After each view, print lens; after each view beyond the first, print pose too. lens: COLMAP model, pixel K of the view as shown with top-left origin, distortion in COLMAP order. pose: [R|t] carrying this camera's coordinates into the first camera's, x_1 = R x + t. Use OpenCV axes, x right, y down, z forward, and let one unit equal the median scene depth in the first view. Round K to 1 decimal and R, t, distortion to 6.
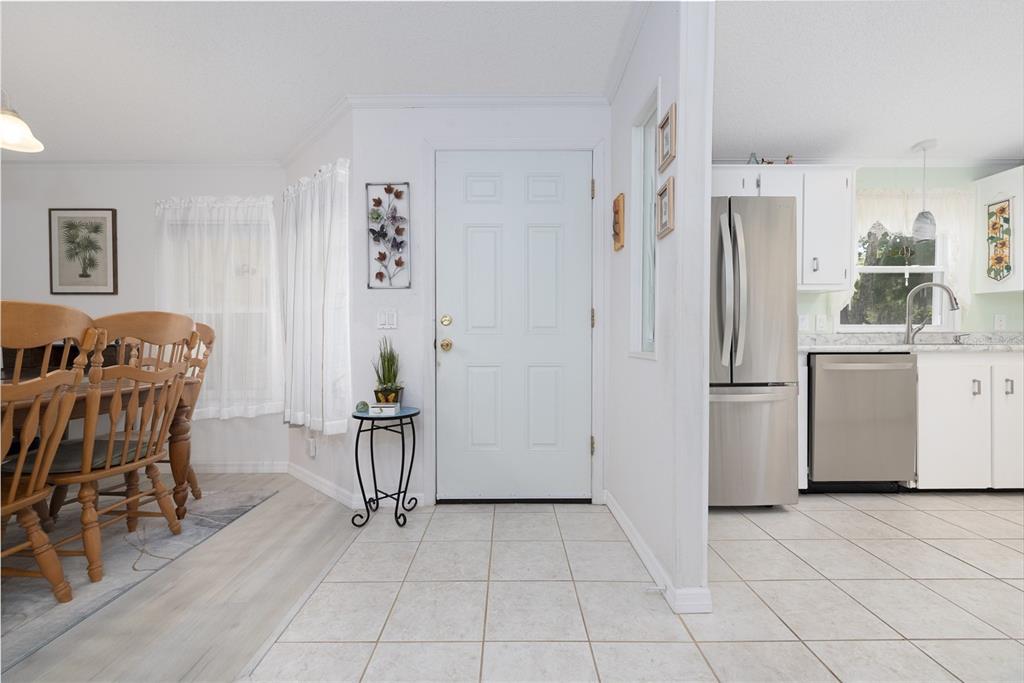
lens RADIAL K [[429.9, 0, 510.8], [0, 429.9, 341.9], [0, 0, 1]] dist [0.006180, -0.001735]
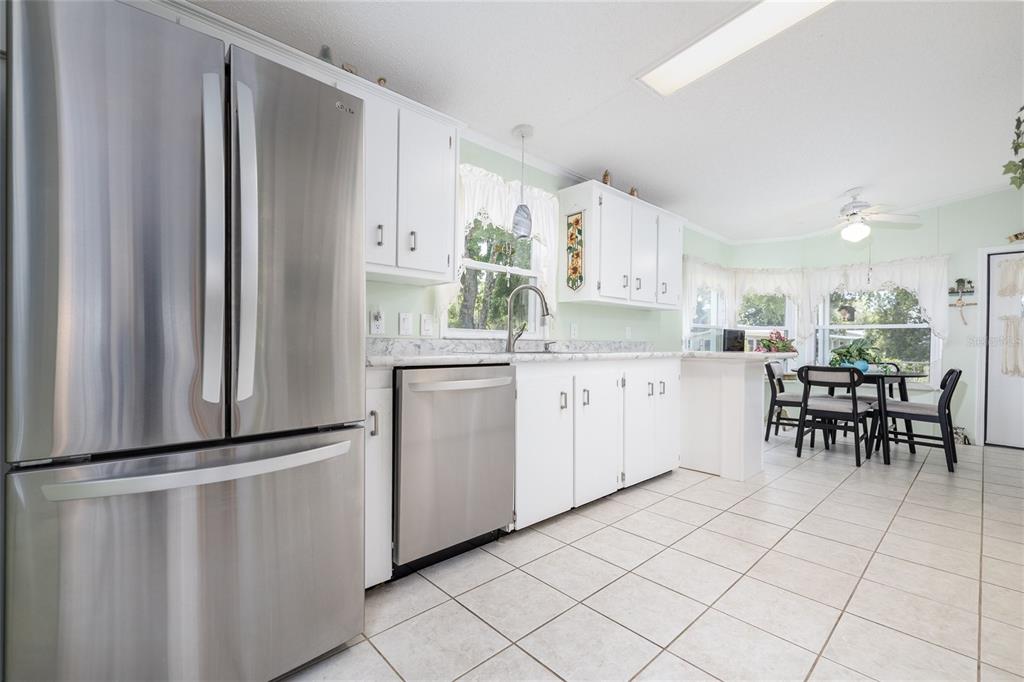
lens RADIAL K [[429.9, 0, 512.9], [0, 429.9, 345.1], [0, 0, 1]] dist [0.006180, -0.001735]
pose [[0.735941, 0.008636, 0.676991, 0.336206], [-0.003640, 0.999955, -0.008798, -0.002047], [-0.677036, 0.004010, 0.735939, 0.352966]]
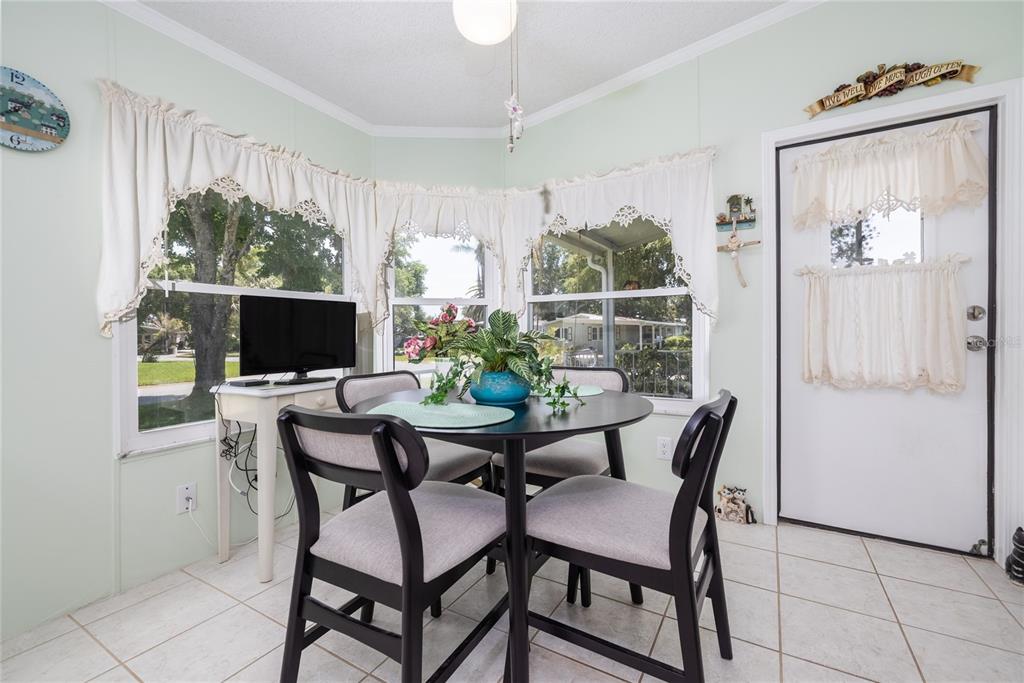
lens RADIAL K [[429.9, 0, 510.9], [0, 429.9, 332.1], [0, 0, 1]] dist [0.006180, -0.001735]
pose [[0.530029, -0.012984, 0.847880, 1.571436], [0.024191, 0.999707, 0.000187, -0.020032], [-0.847634, 0.020412, 0.530188, 0.340558]]
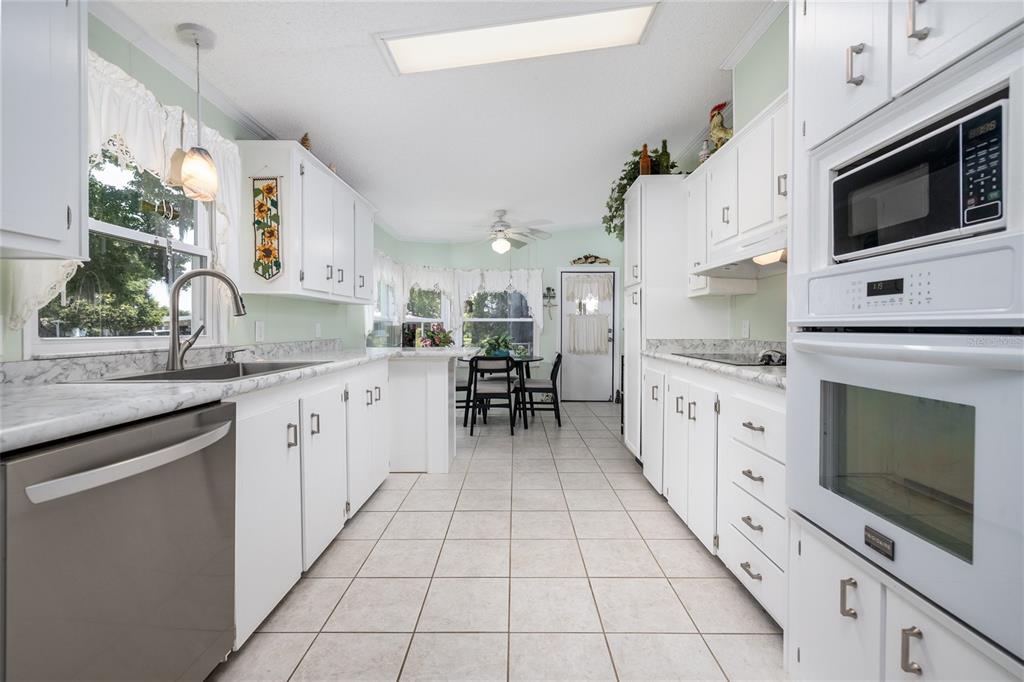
lens RADIAL K [[429.9, 0, 503.9], [0, 429.9, 334.4], [0, 0, 1]] dist [0.006180, -0.001735]
pose [[0.024862, -0.011724, 0.999622, 0.367364], [0.017613, 0.999781, 0.011288, -0.044314], [-0.999536, 0.017326, 0.025063, 0.563766]]
